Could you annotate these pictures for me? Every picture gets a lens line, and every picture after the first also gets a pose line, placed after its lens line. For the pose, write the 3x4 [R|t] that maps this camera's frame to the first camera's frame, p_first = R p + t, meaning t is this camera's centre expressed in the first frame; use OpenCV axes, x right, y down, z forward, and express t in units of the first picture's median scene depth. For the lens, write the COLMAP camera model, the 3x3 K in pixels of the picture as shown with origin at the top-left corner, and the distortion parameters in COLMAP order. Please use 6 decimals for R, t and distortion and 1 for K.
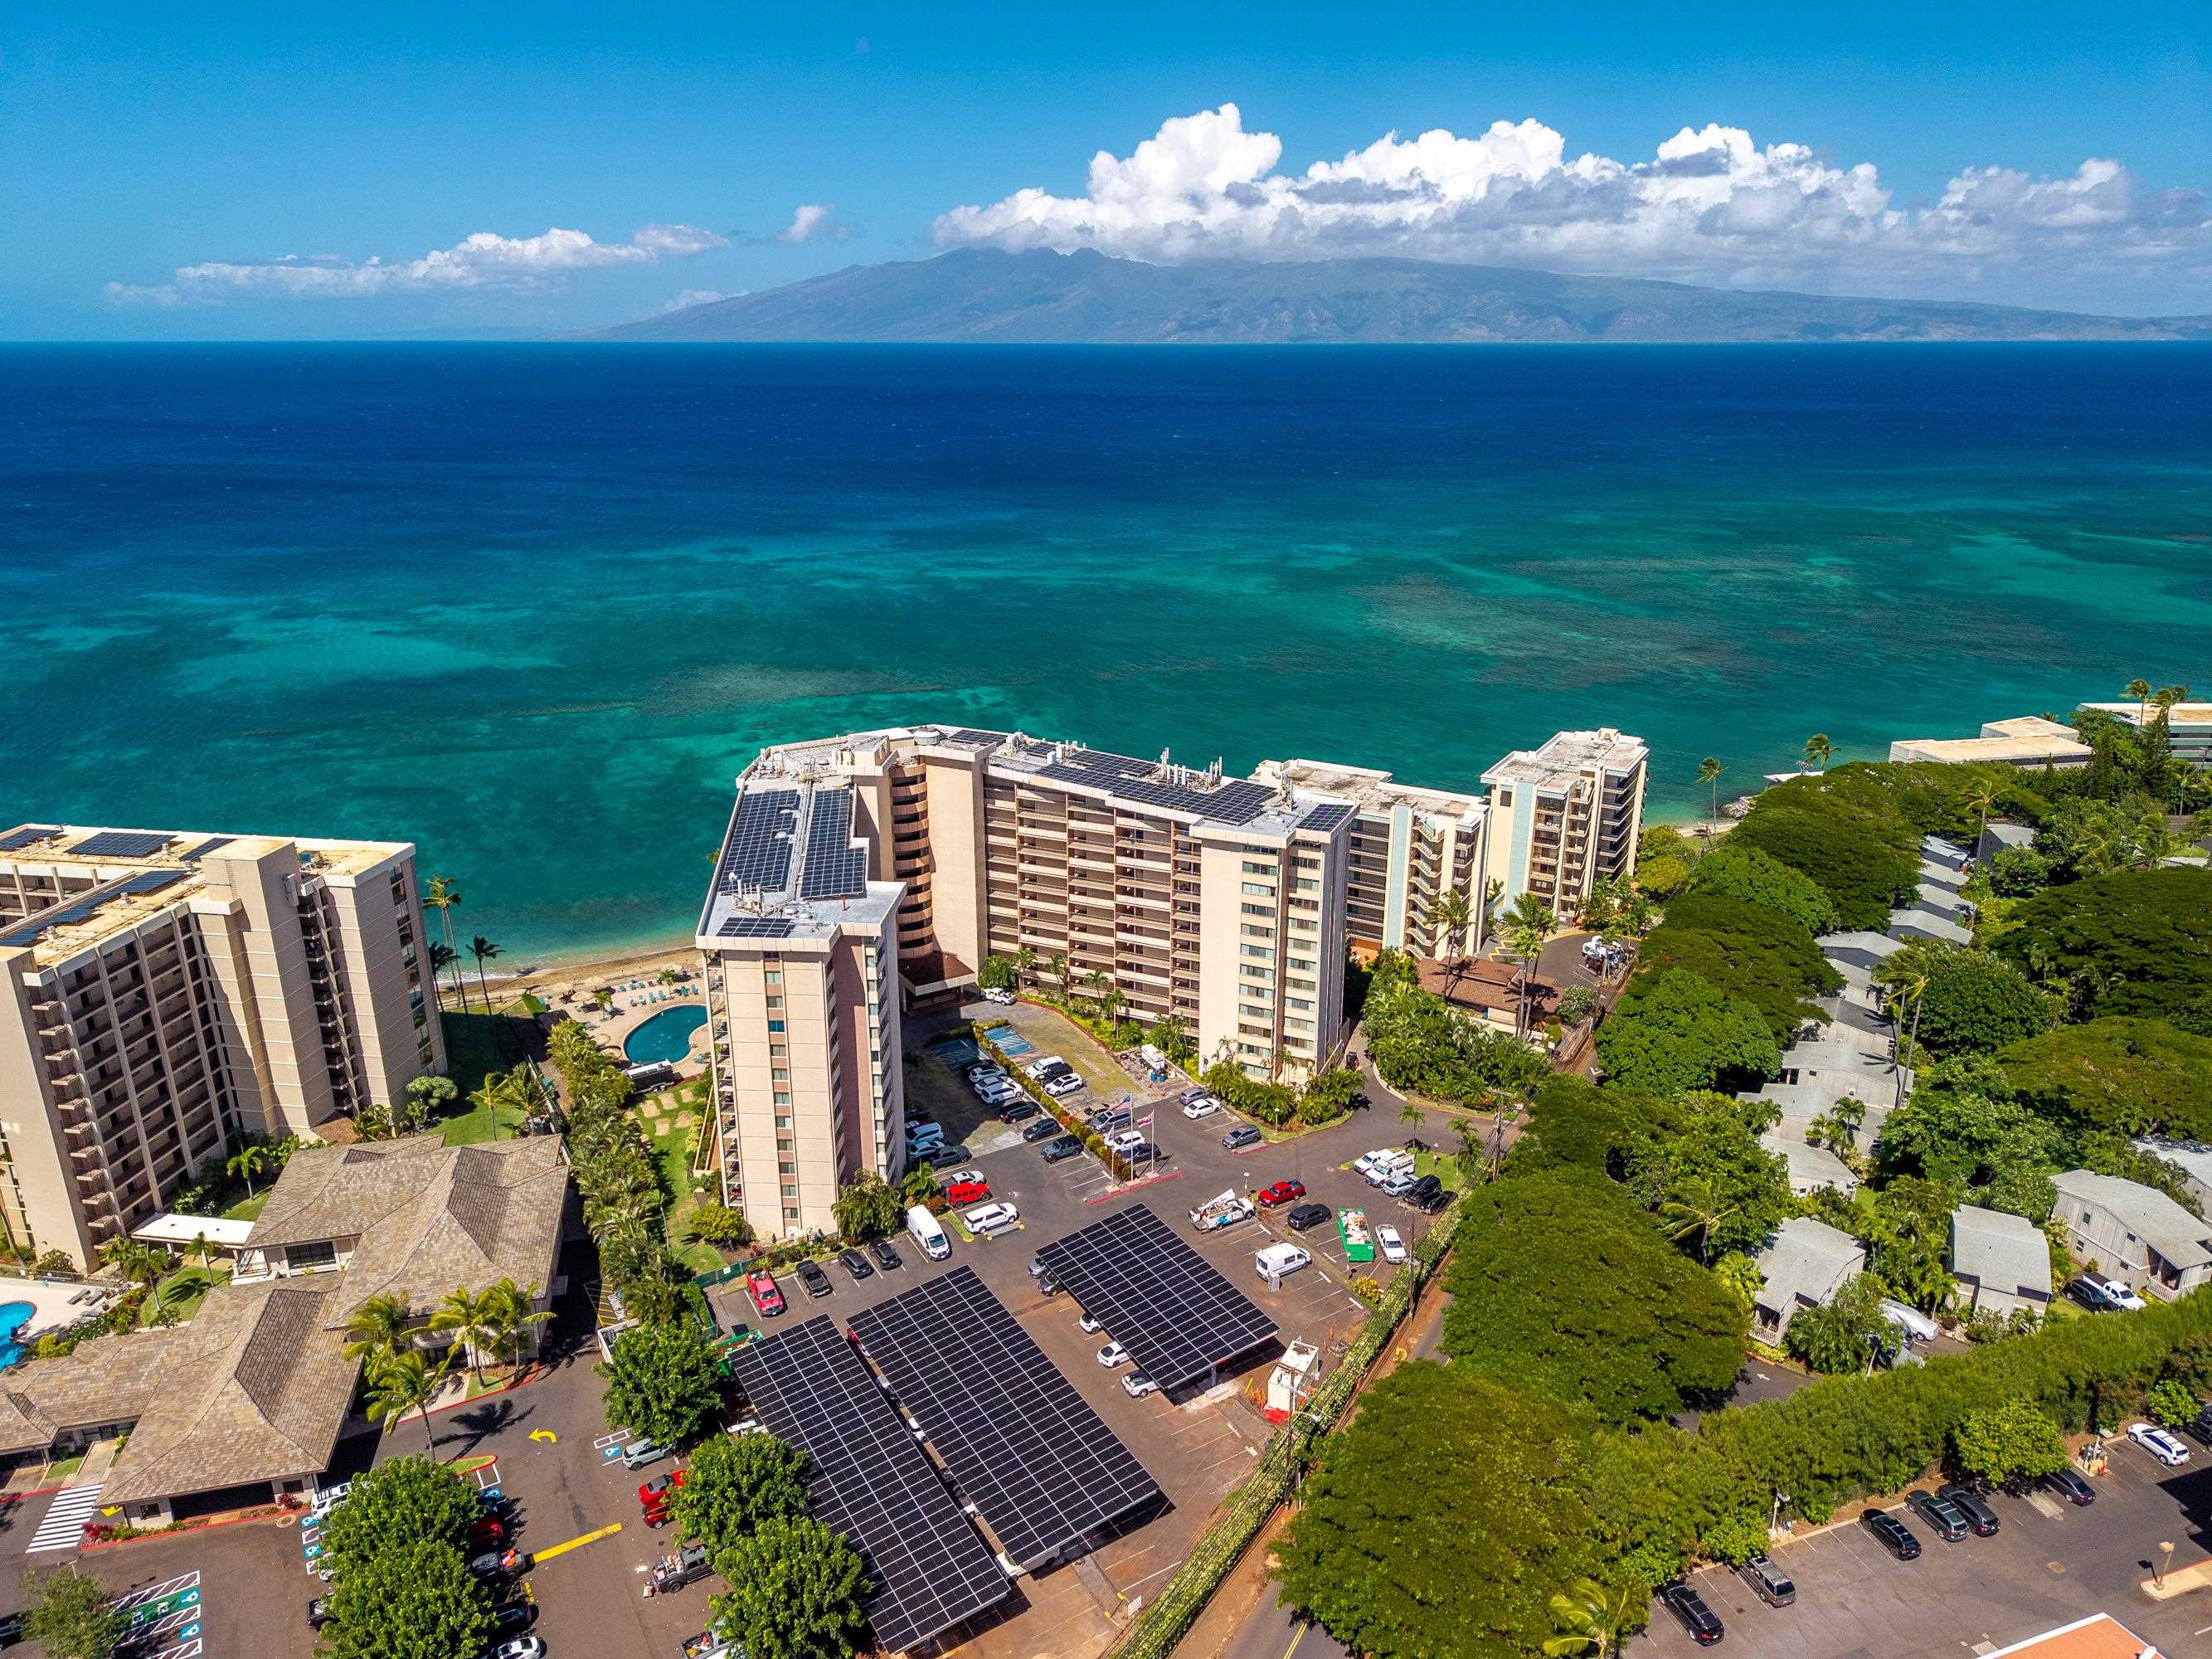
lens RADIAL K [[1448.2, 0, 1097.5], [0, 1448.2, 835.6], [0, 0, 1]] dist [0.003672, -0.009395]
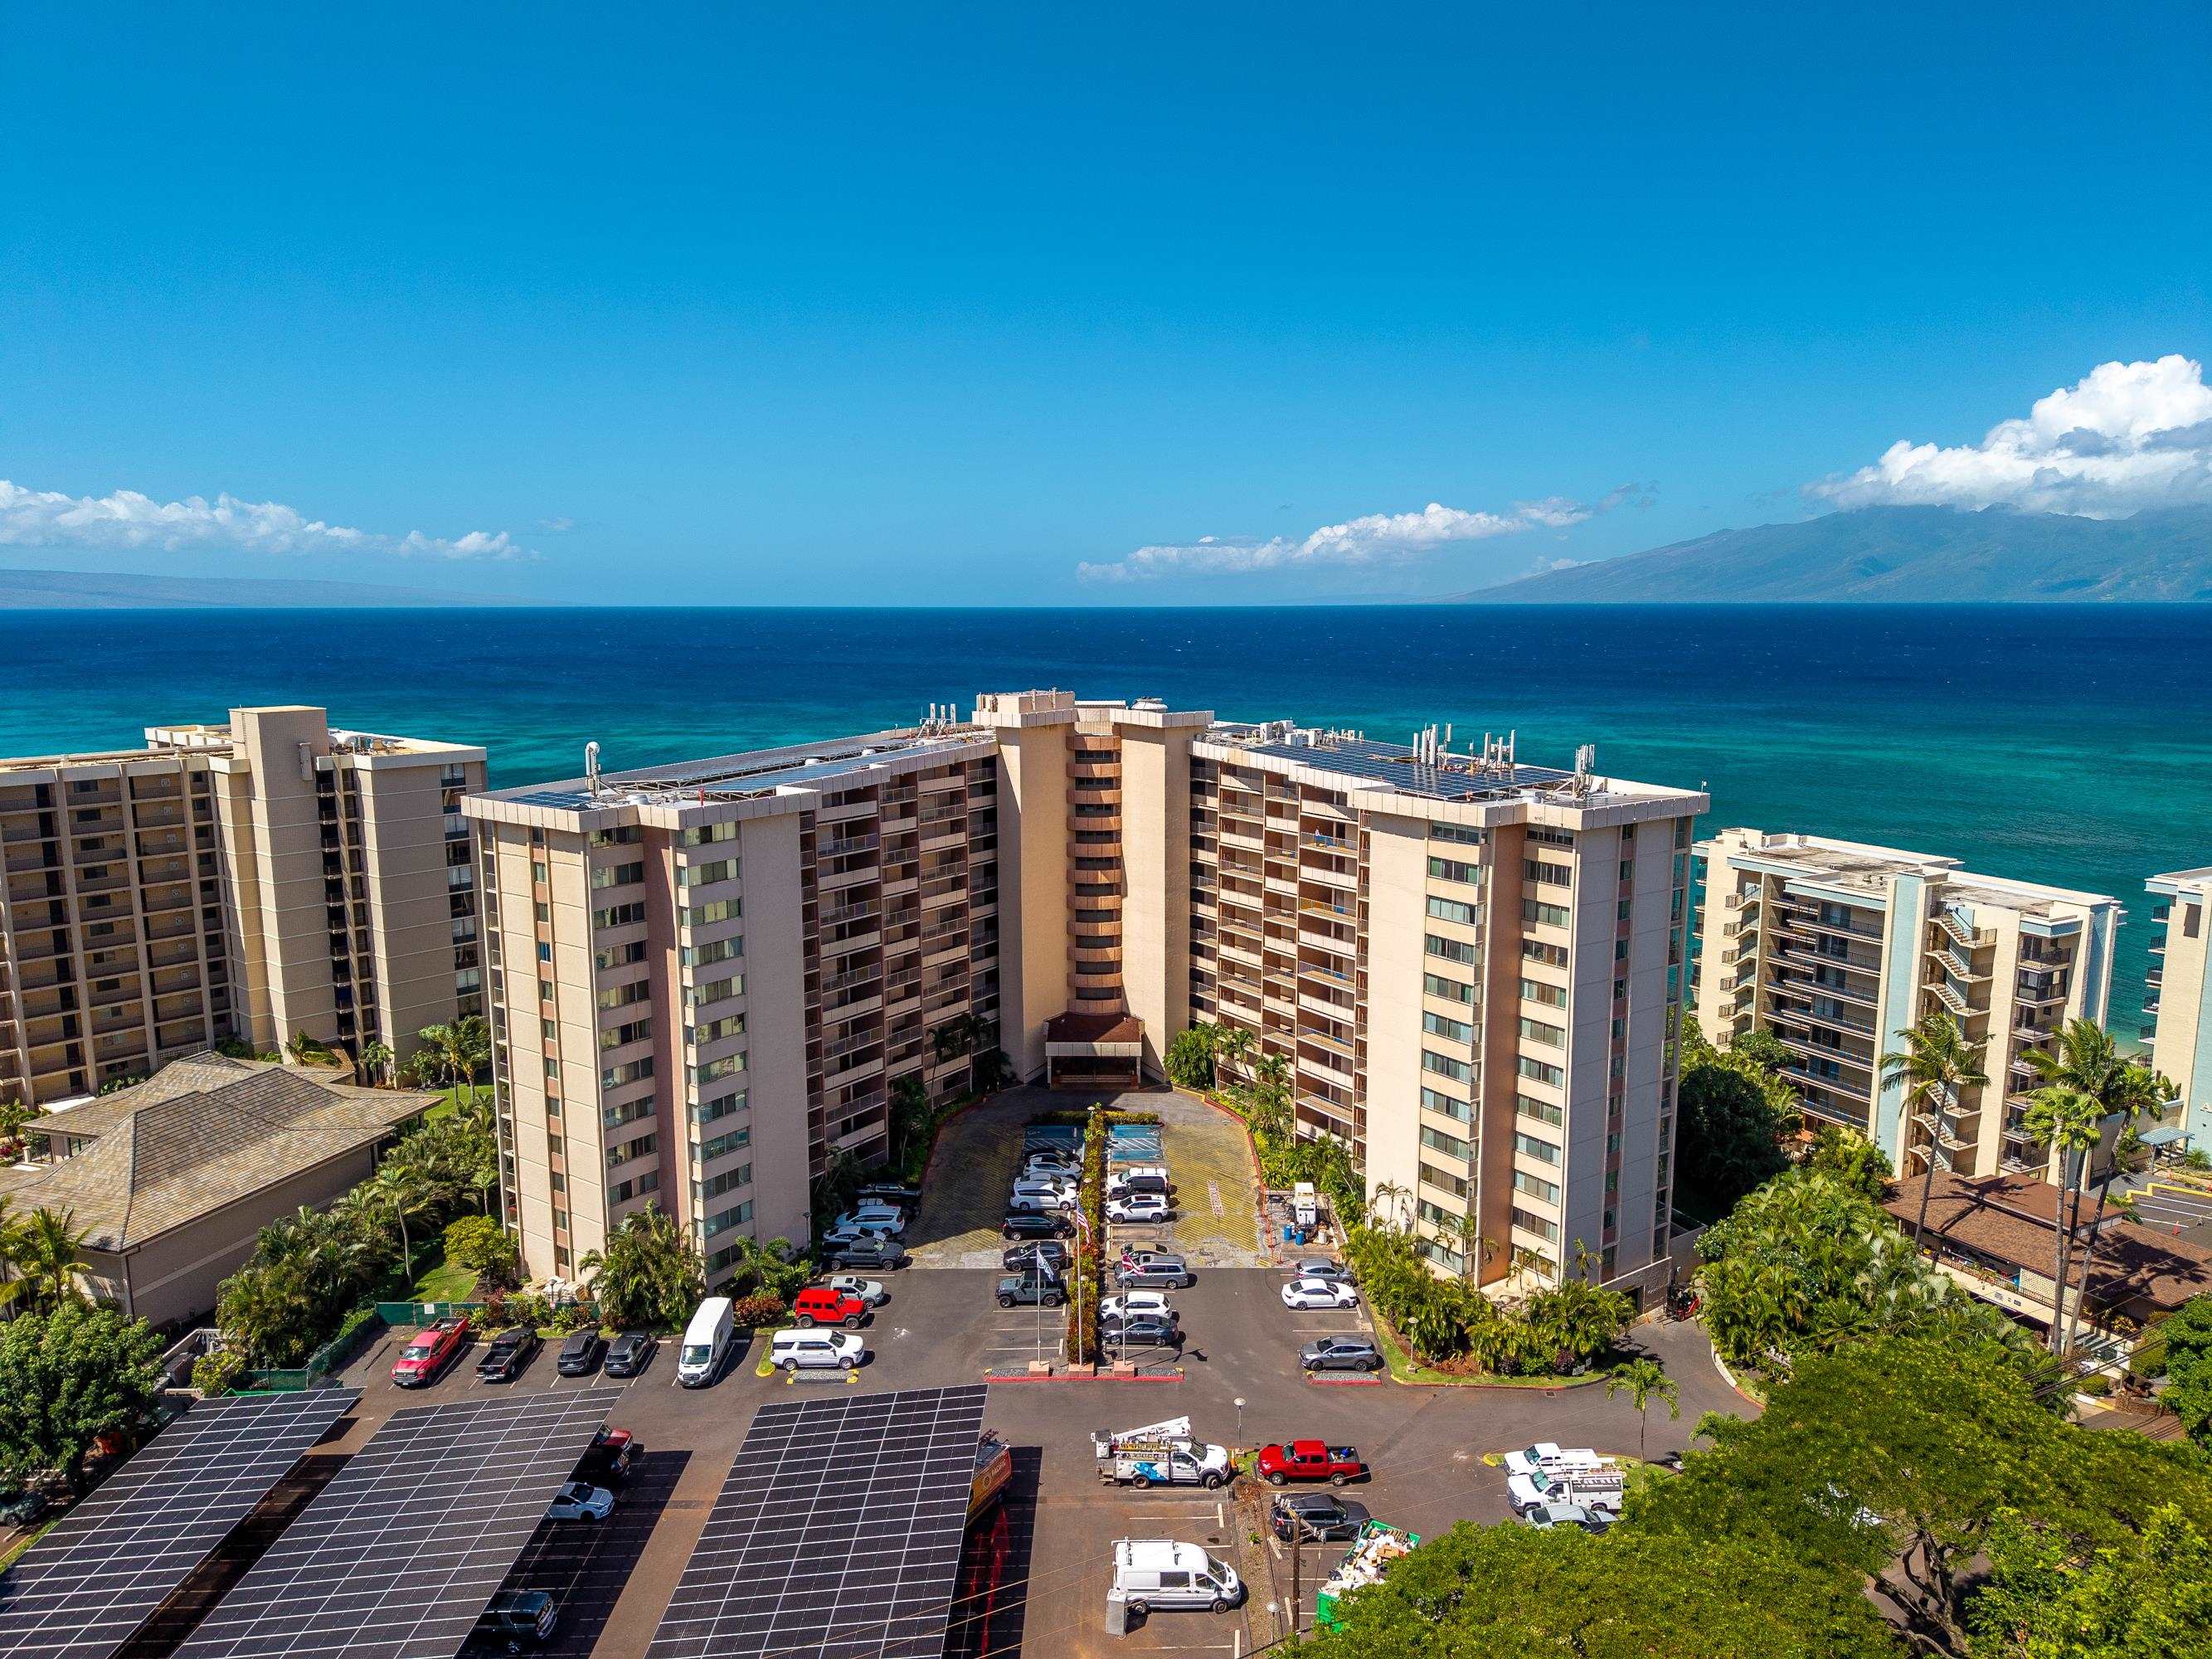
lens RADIAL K [[1448.2, 0, 1116.0], [0, 1448.2, 846.1], [0, 0, 1]] dist [0.003672, -0.009395]
pose [[0.855682, 0.082874, -0.510822, 0.271210], [-0.164825, 0.979333, -0.117217, 0.095366], [0.490551, 0.184497, 0.851658, 0.443684]]
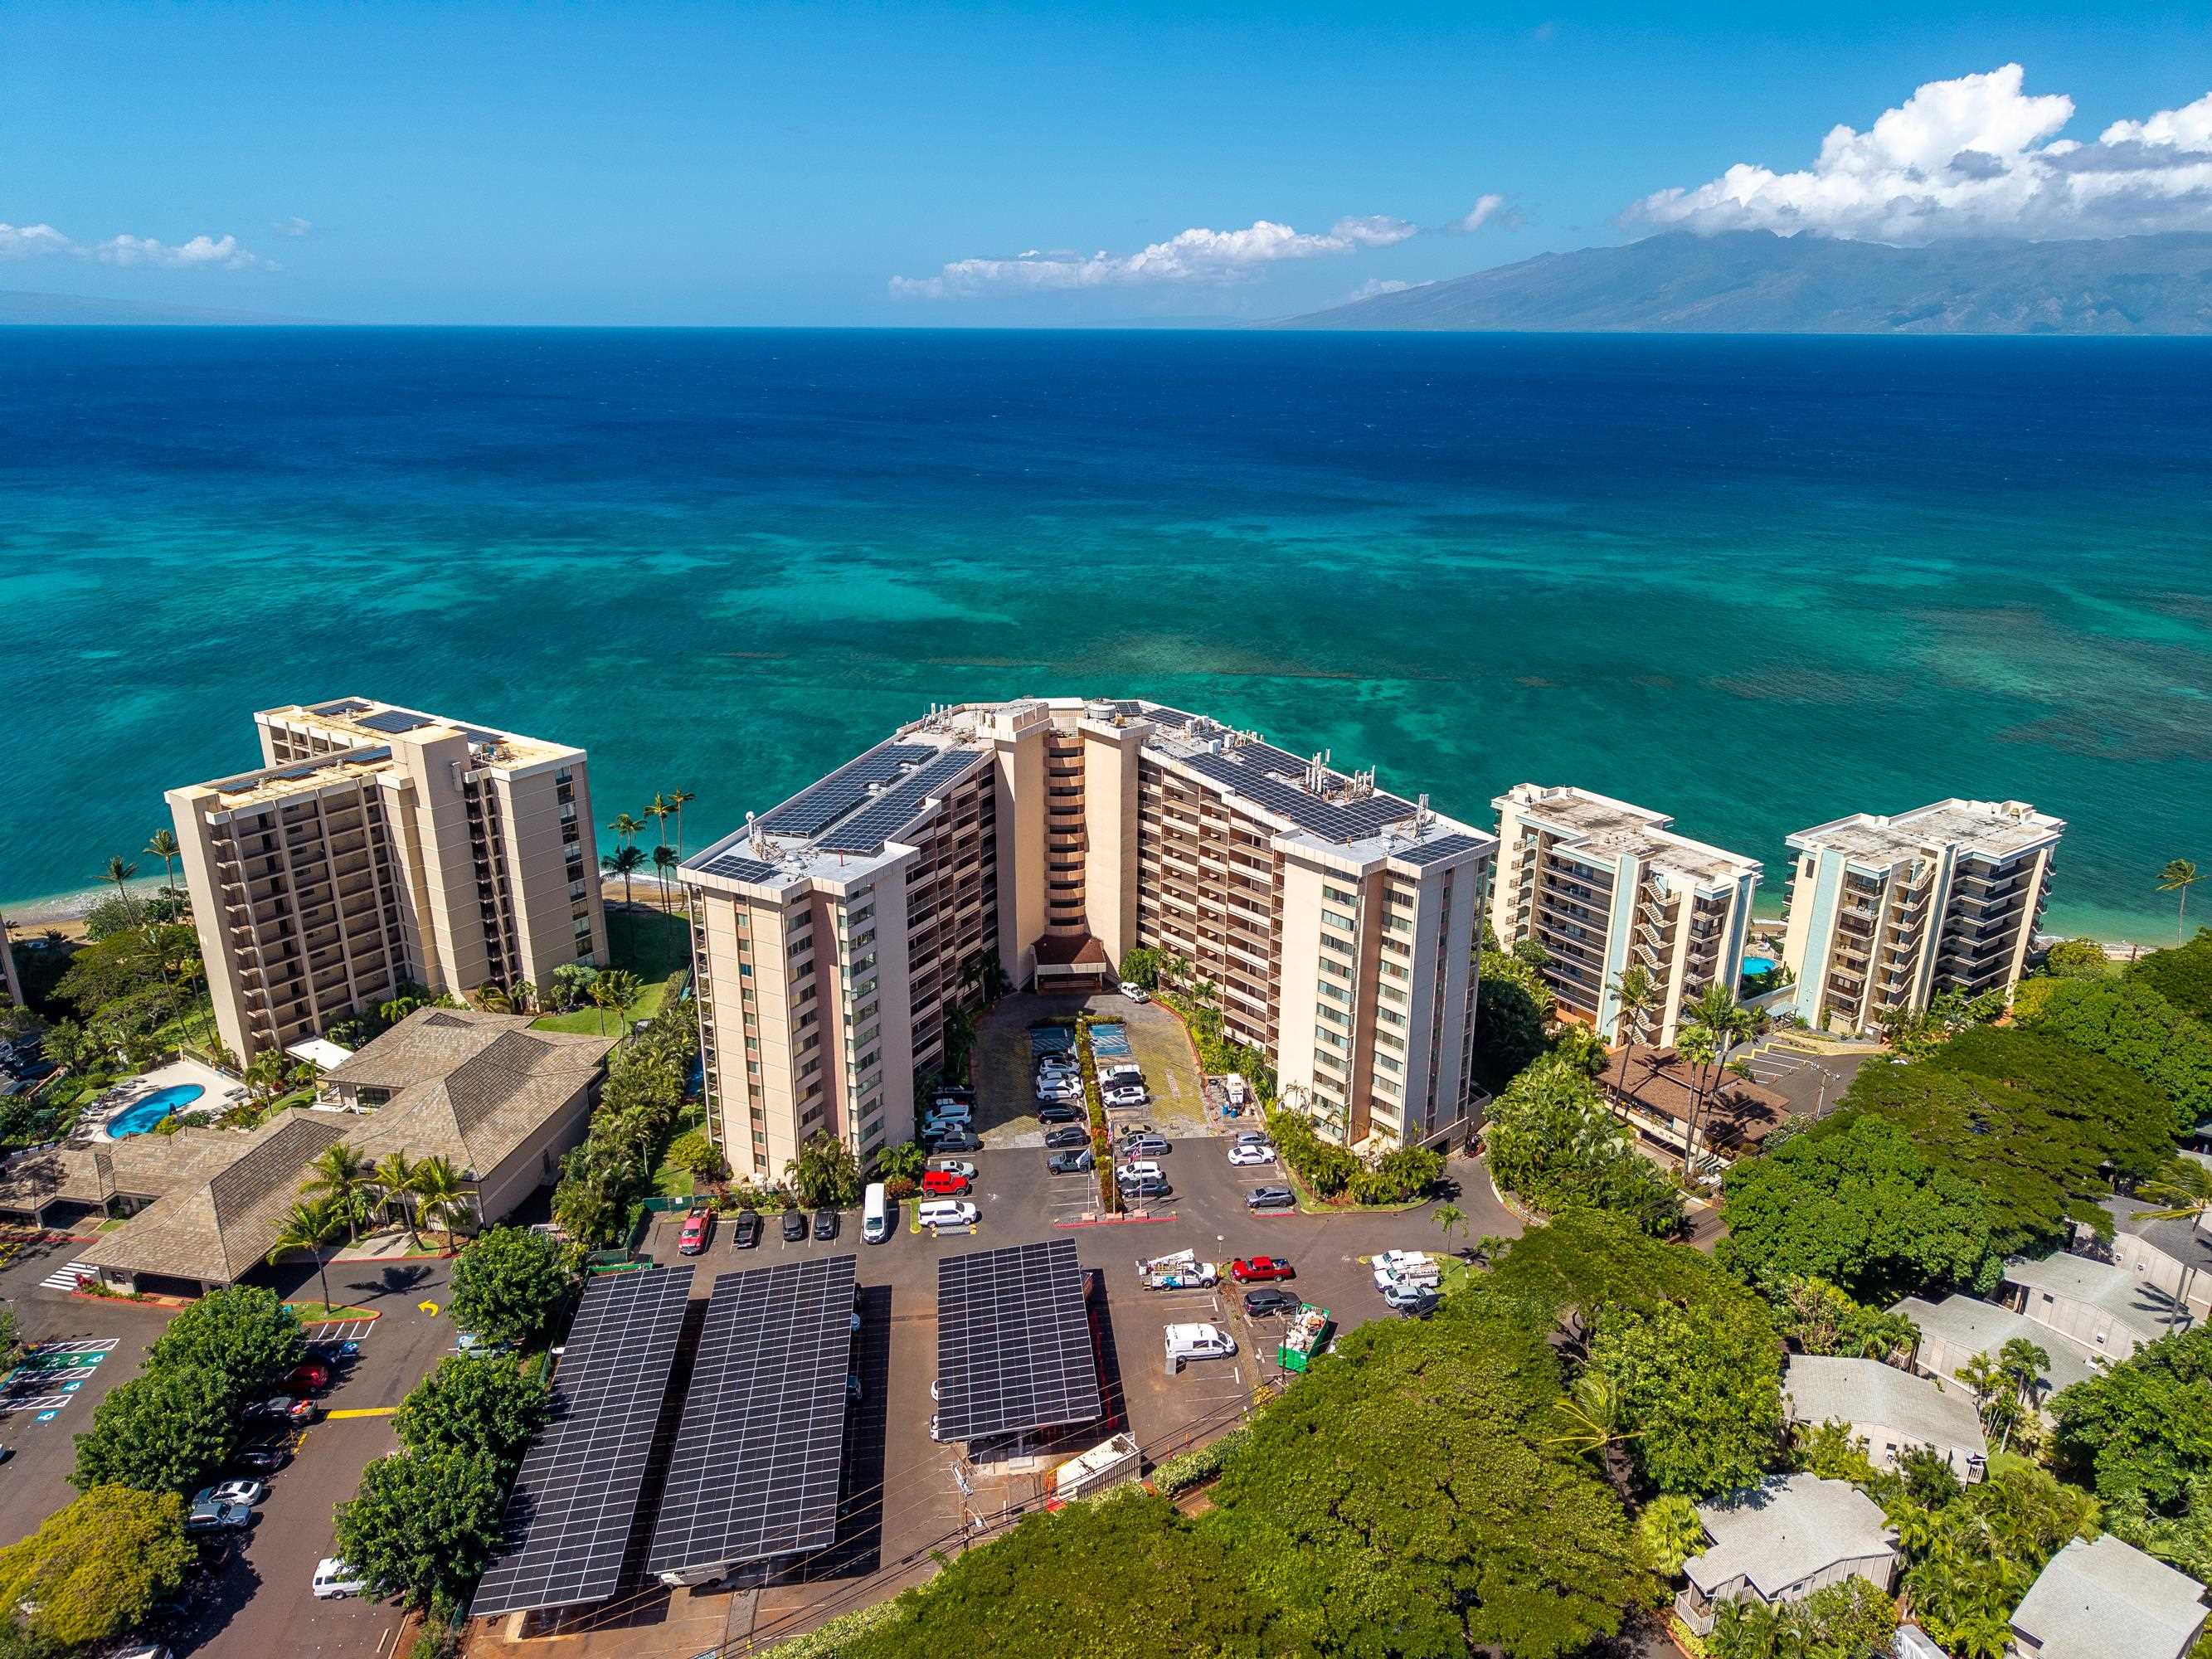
lens RADIAL K [[1448.2, 0, 1114.9], [0, 1448.2, 820.3], [0, 0, 1]] dist [0.003672, -0.009395]
pose [[0.911015, 0.137336, -0.388832, 0.305212], [-0.138370, 0.990052, 0.025495, -0.024429], [0.388465, 0.030576, 0.920956, 0.145011]]
